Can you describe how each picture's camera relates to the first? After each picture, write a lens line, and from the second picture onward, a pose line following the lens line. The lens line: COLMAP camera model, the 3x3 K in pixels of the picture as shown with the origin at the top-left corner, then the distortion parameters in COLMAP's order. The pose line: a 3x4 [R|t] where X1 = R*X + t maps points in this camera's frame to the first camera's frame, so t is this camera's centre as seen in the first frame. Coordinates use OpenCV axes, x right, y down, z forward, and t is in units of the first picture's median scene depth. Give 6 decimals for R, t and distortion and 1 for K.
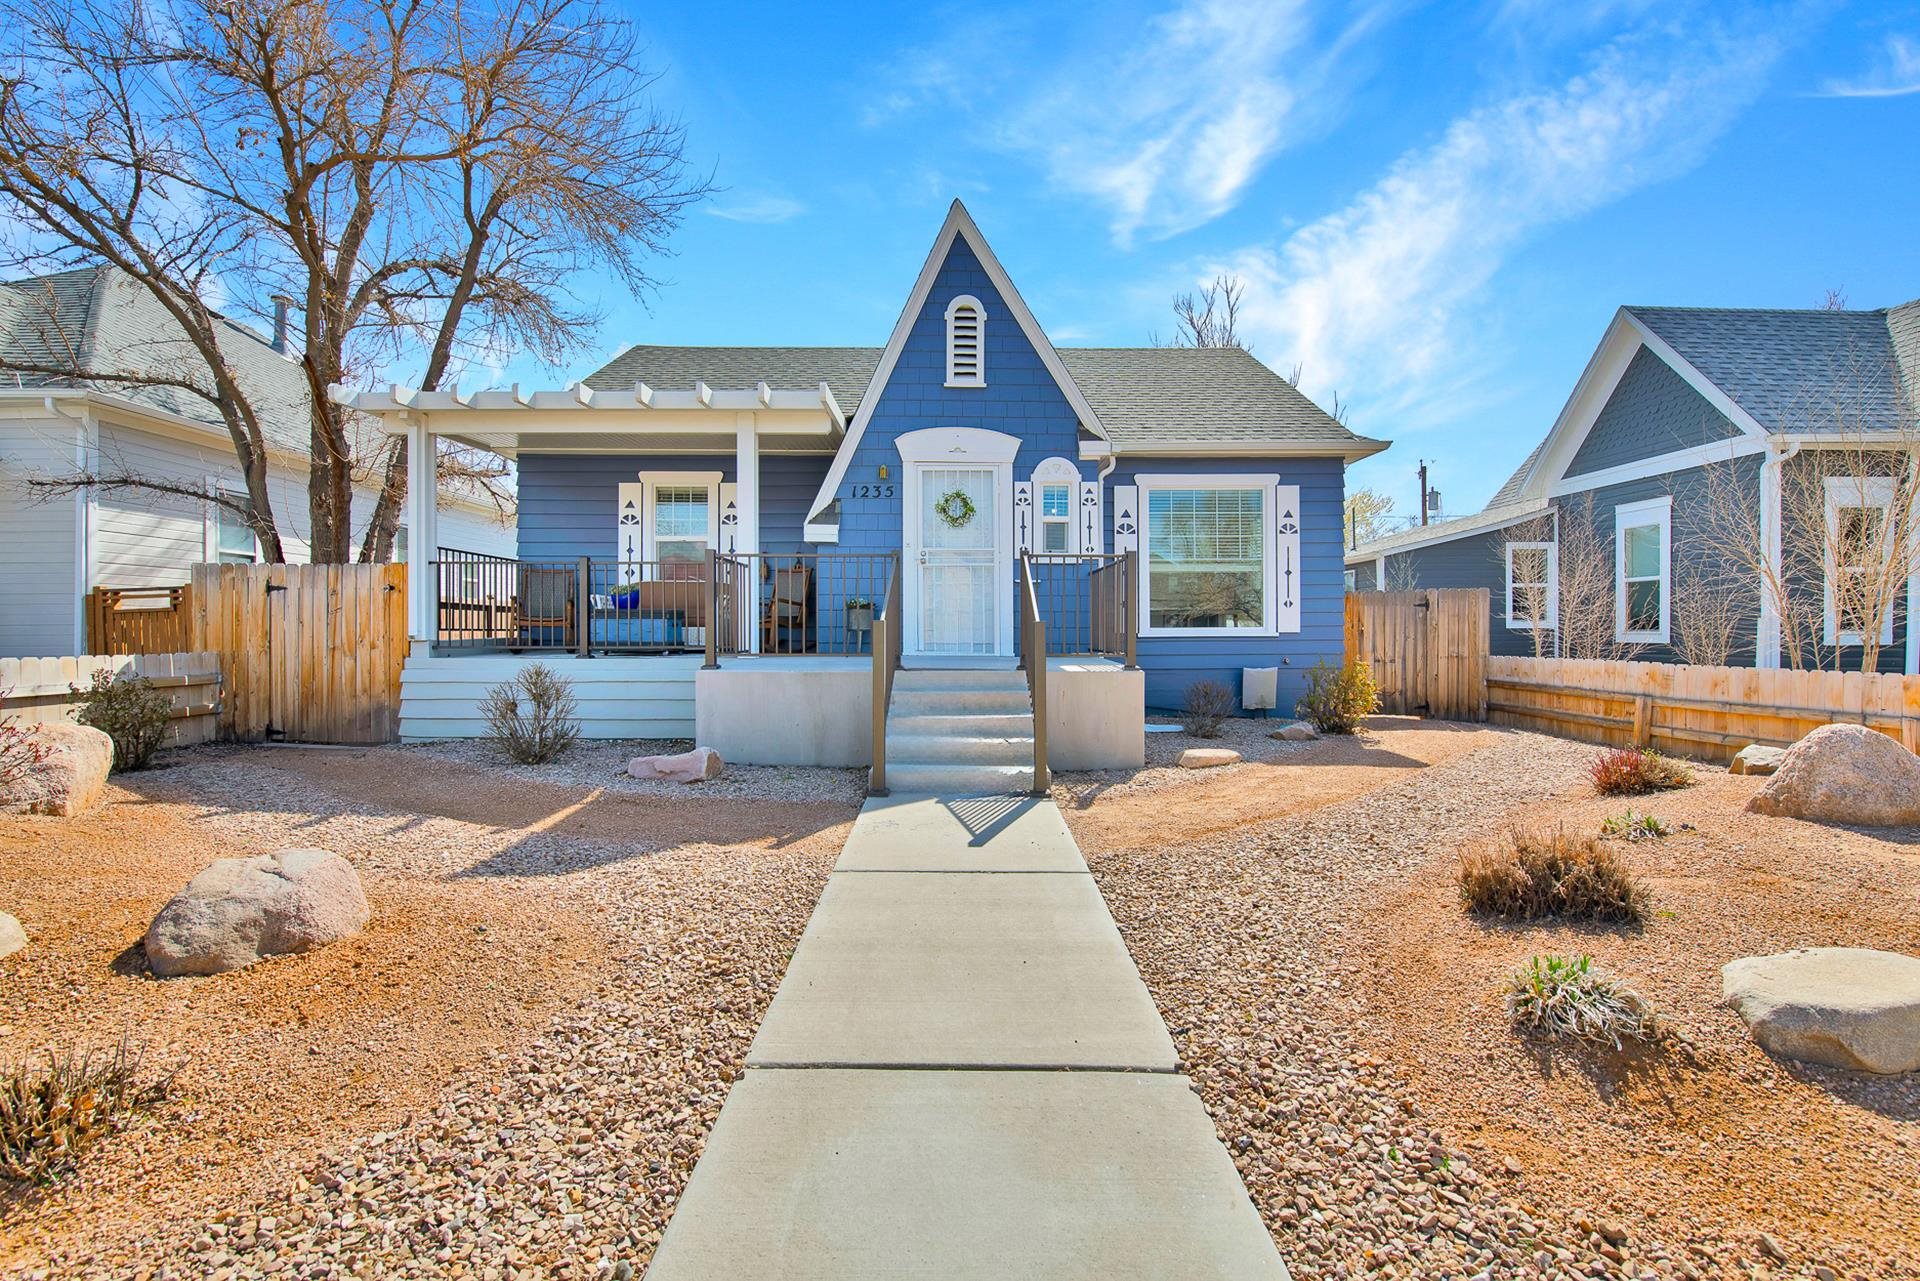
lens RADIAL K [[782.2, 0, 958.7], [0, 782.2, 639.4], [0, 0, 1]] dist [-0.015430, 0.000581]
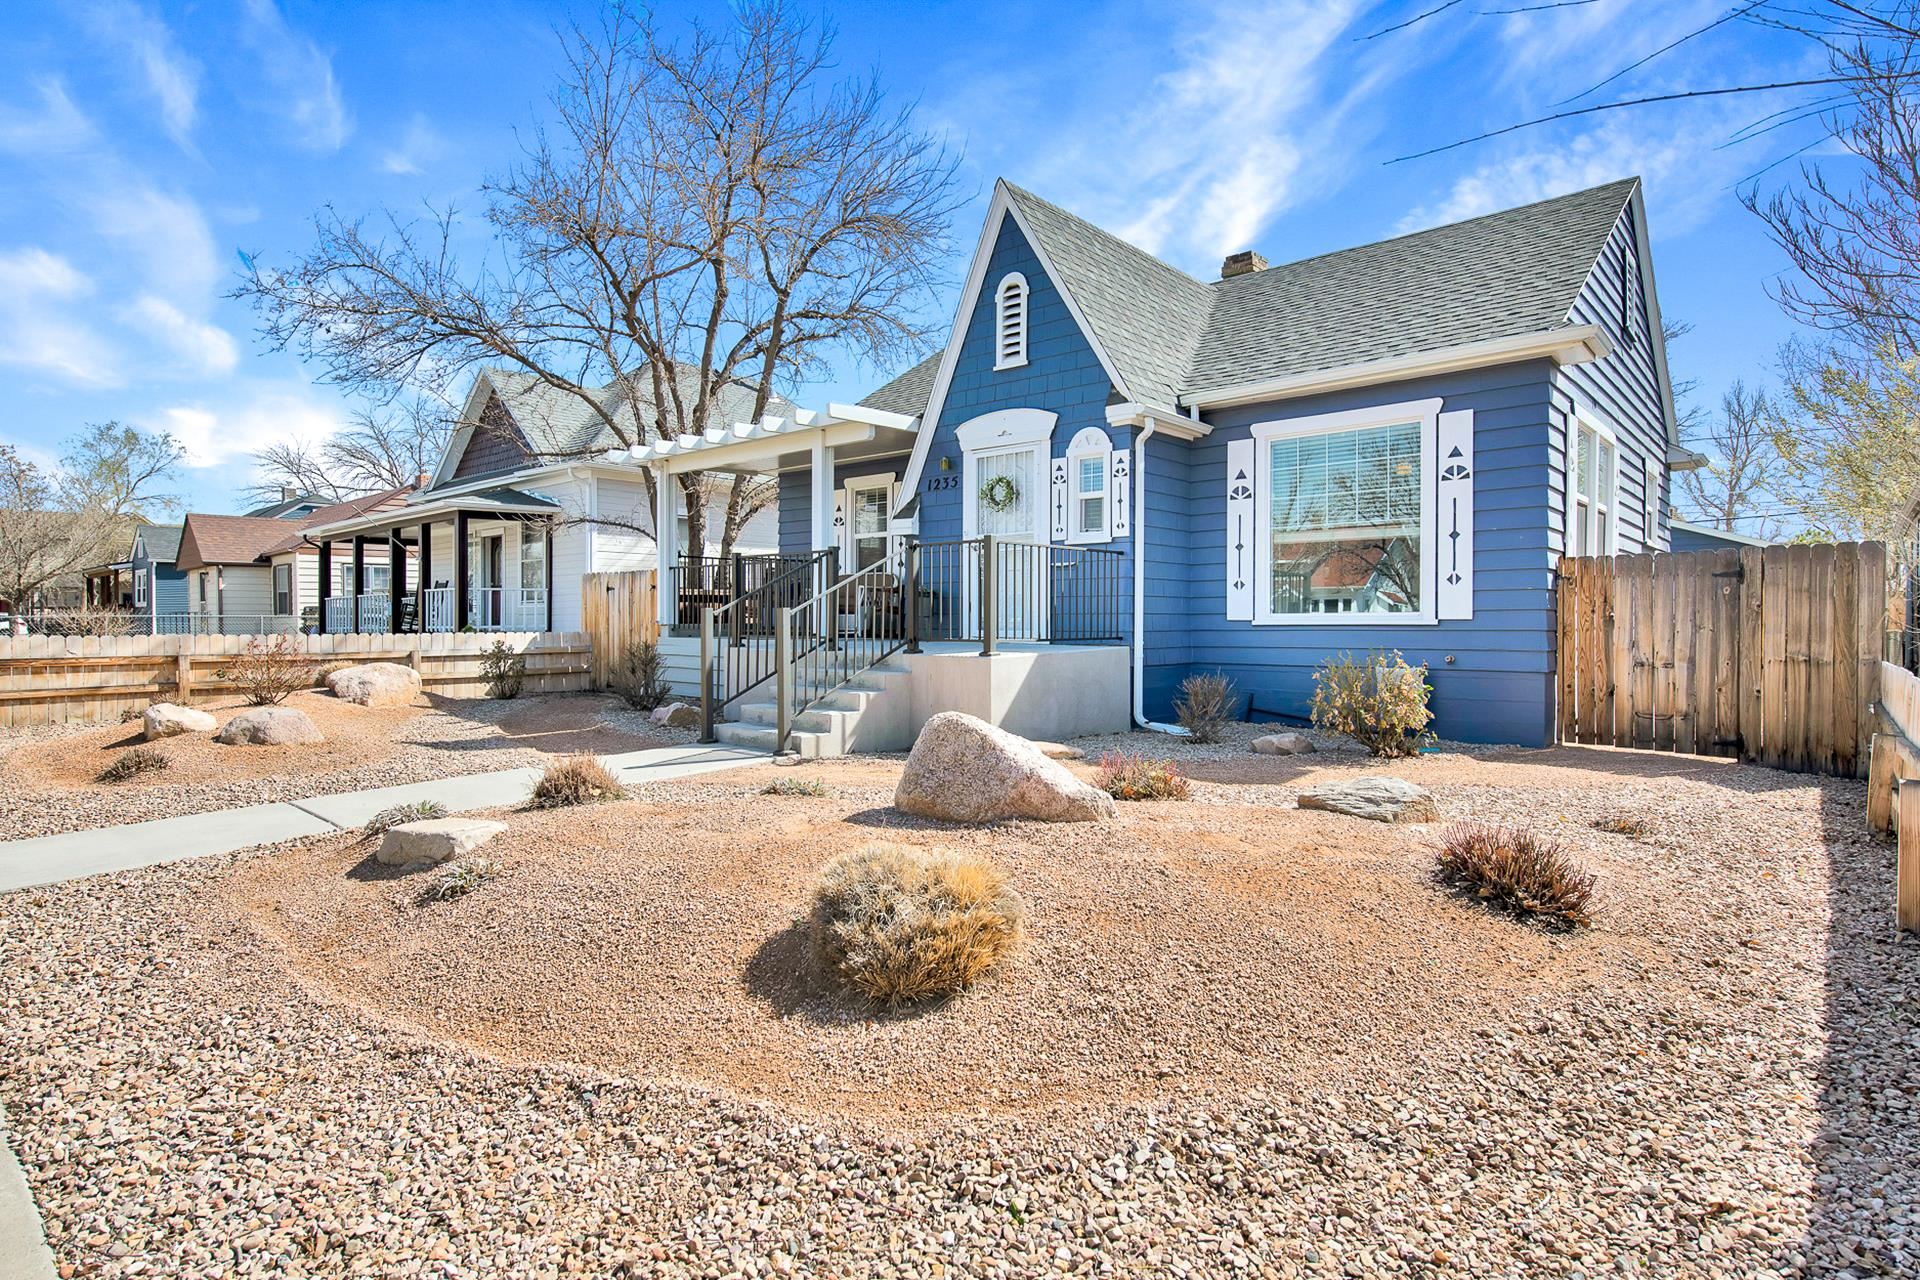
lens RADIAL K [[996.6, 0, 963.8], [0, 996.6, 631.4], [0, 0, 1]] dist [-0.000876, 0.000156]
pose [[0.742396, 0.008362, -0.669909, 0.799812], [-0.008900, 0.999957, 0.002619, 0.003924], [0.669902, 0.004018, 0.742438, 0.036700]]
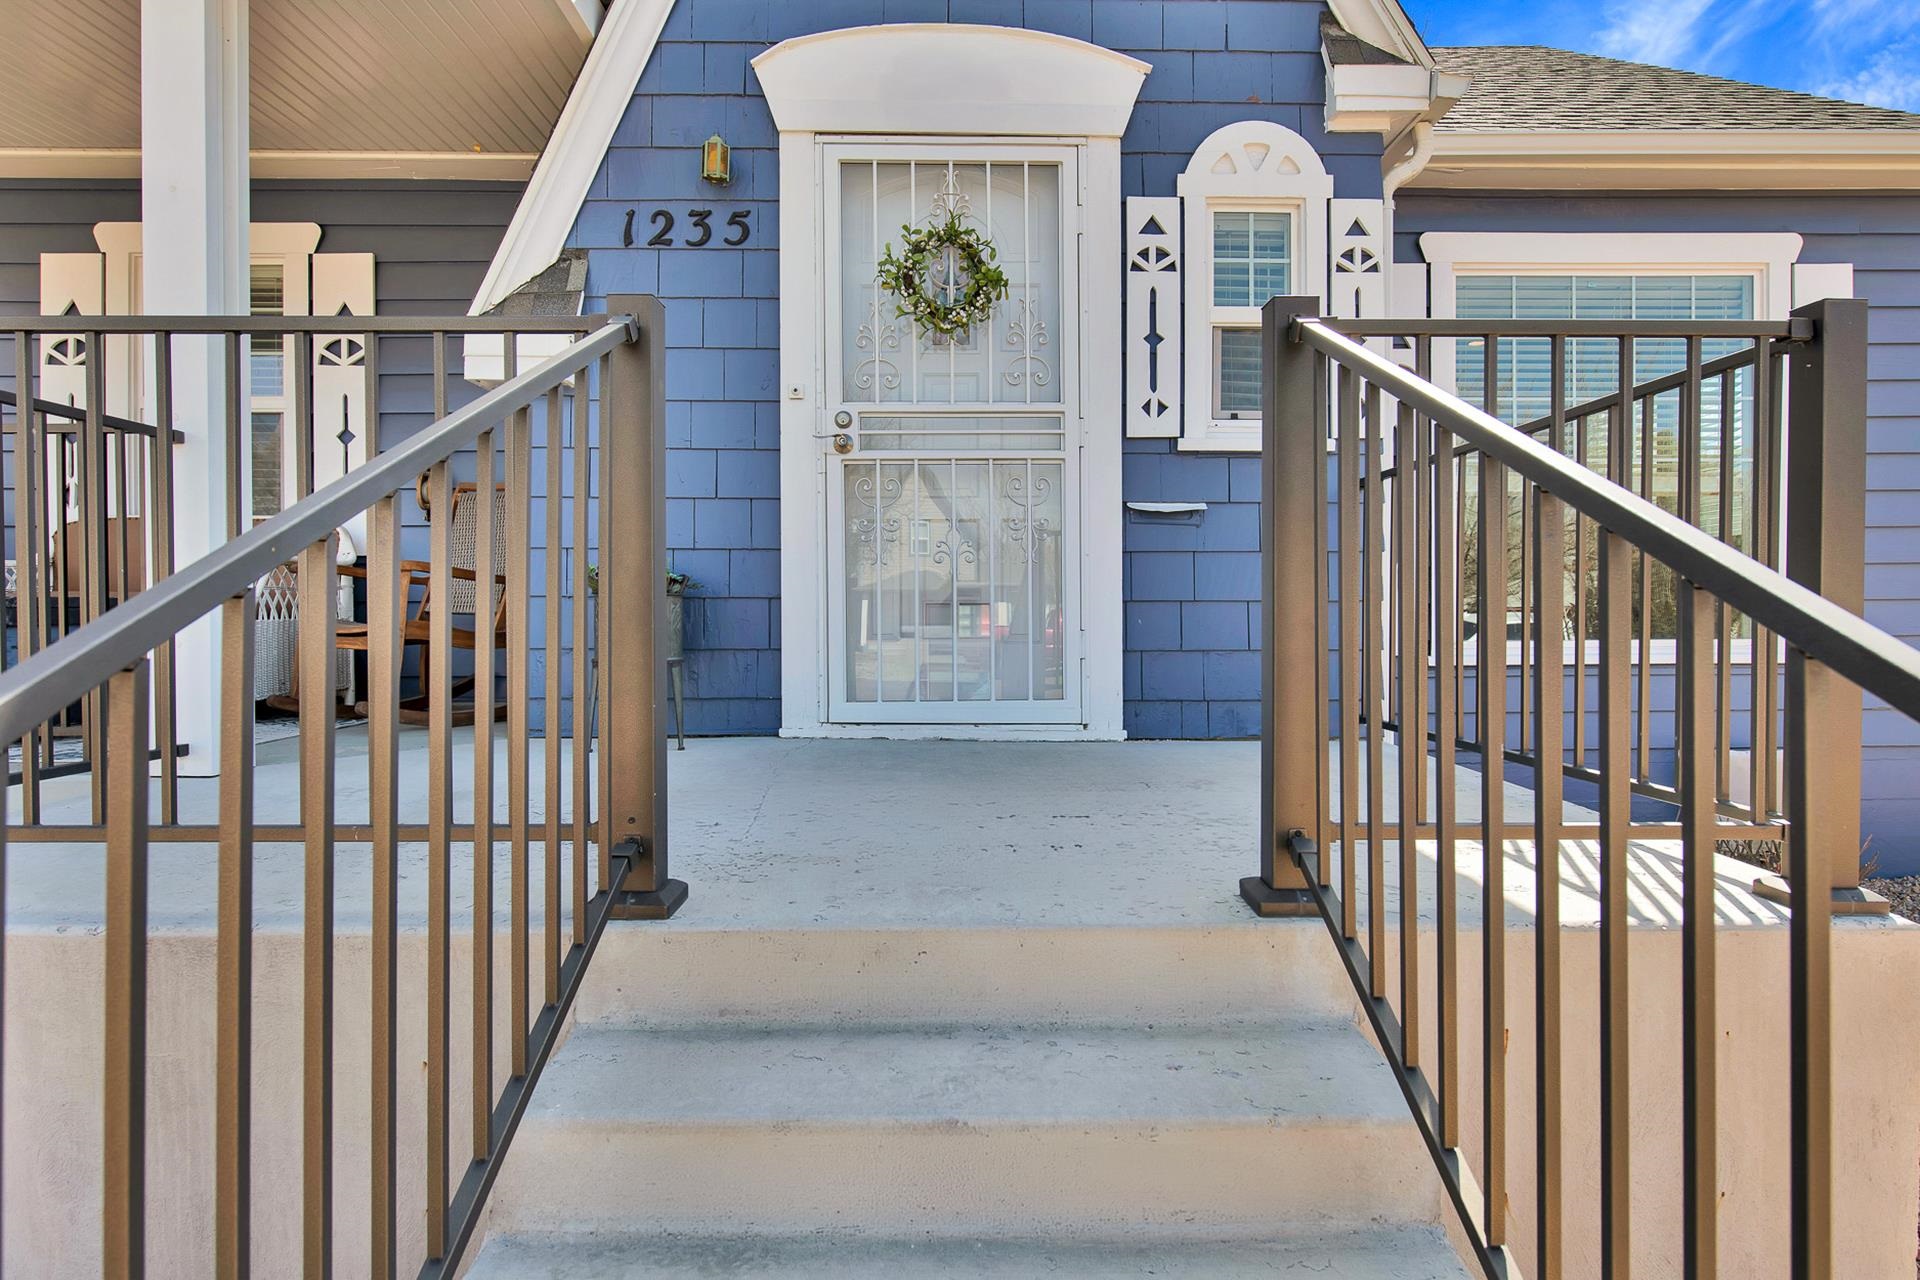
lens RADIAL K [[1024.7, 0, 959.1], [0, 1024.7, 642.9], [0, 0, 1]] dist [-0.007960, -0.003020]
pose [[1.000000, 0.000245, -0.000468, 0.002637], [-0.000237, 0.999847, 0.017491, -0.025561], [0.000473, -0.017491, 0.999847, 0.575893]]
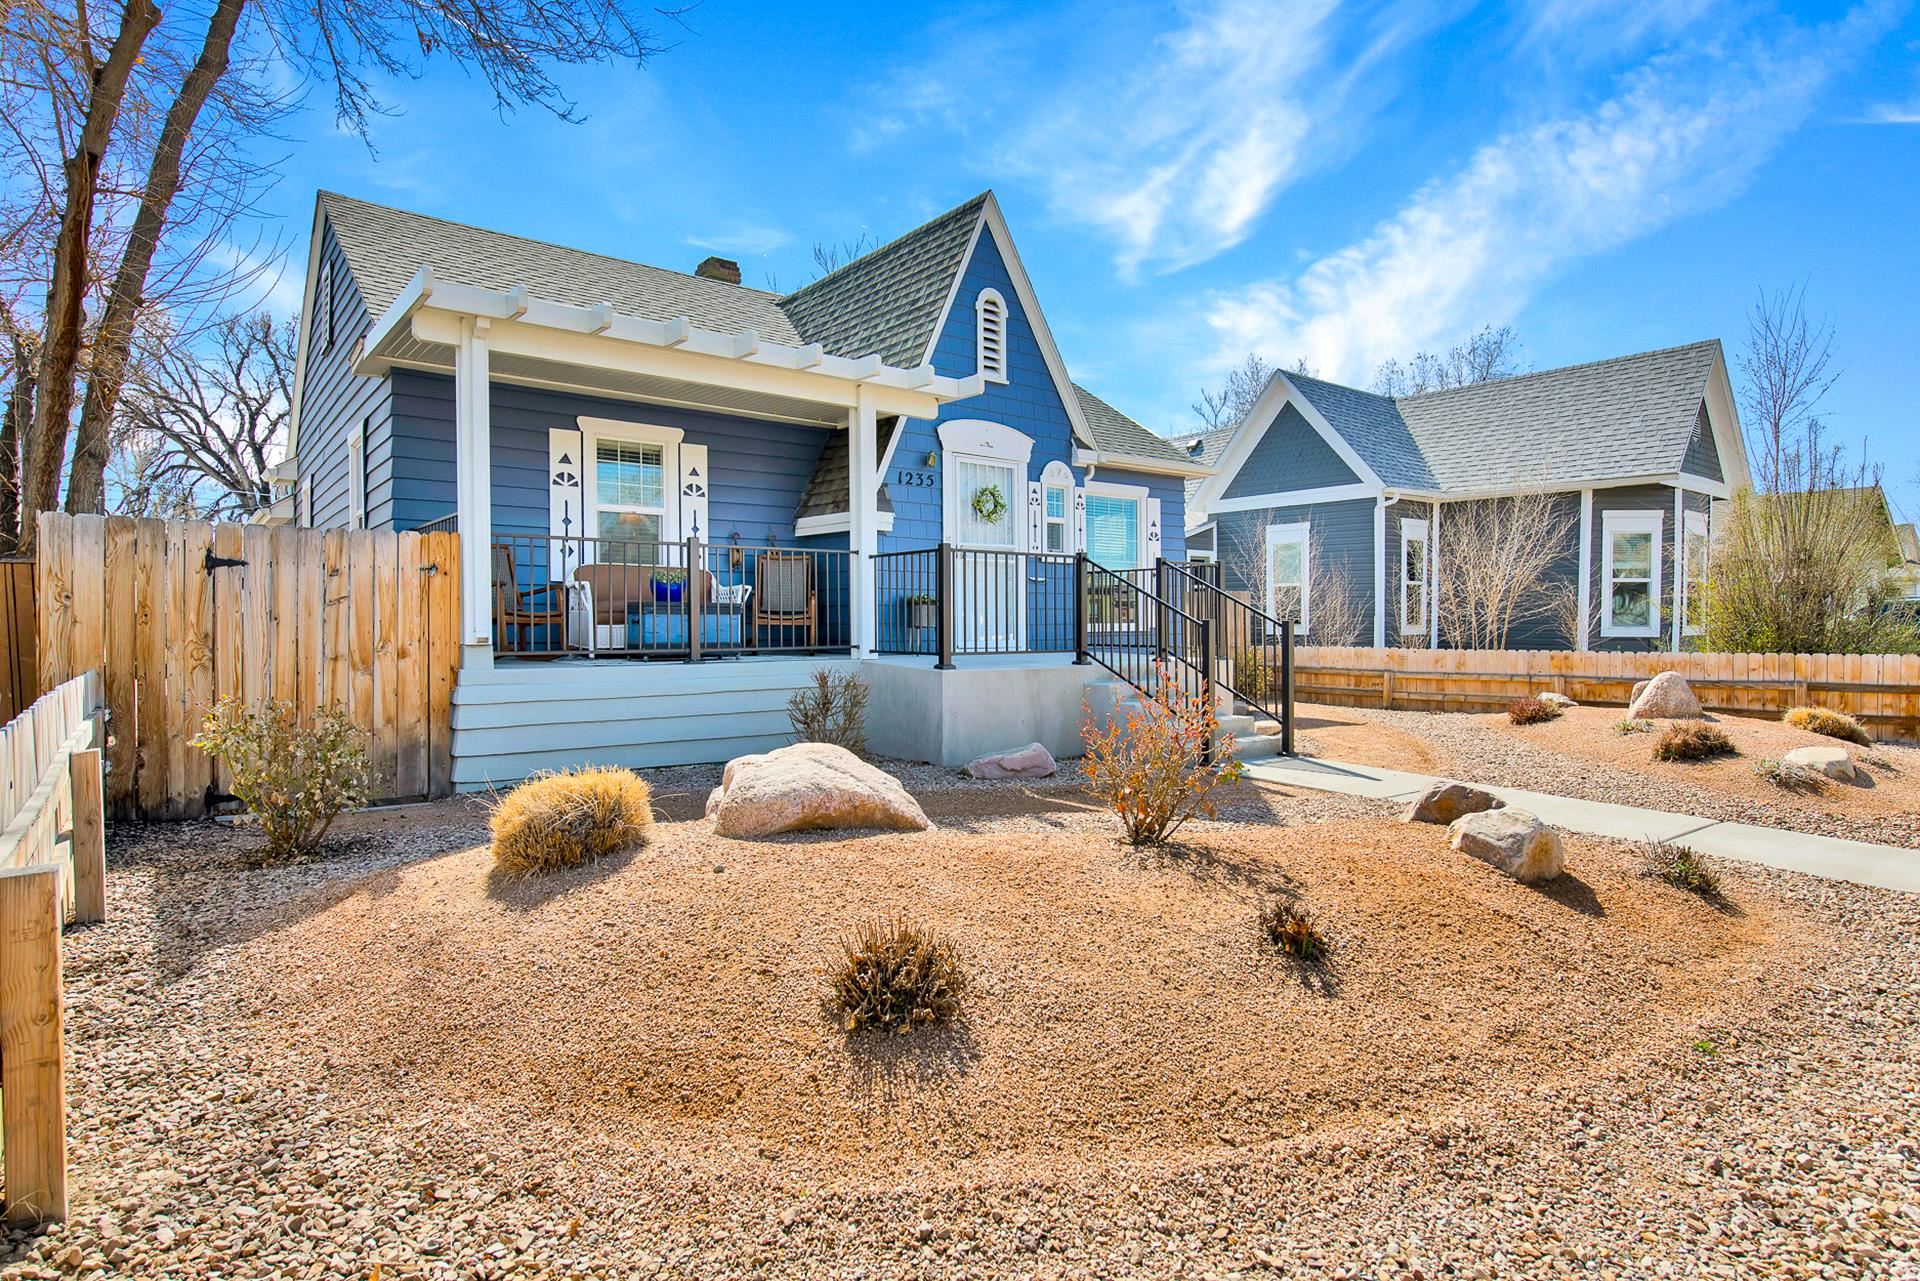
lens RADIAL K [[1024.7, 0, 950.1], [0, 1024.7, 636.6], [0, 0, 1]] dist [-0.007960, -0.003020]
pose [[0.788350, -0.009579, 0.615152, -0.833835], [0.009280, 0.999950, 0.003678, -0.004877], [-0.615157, 0.002809, 0.788400, 0.009381]]
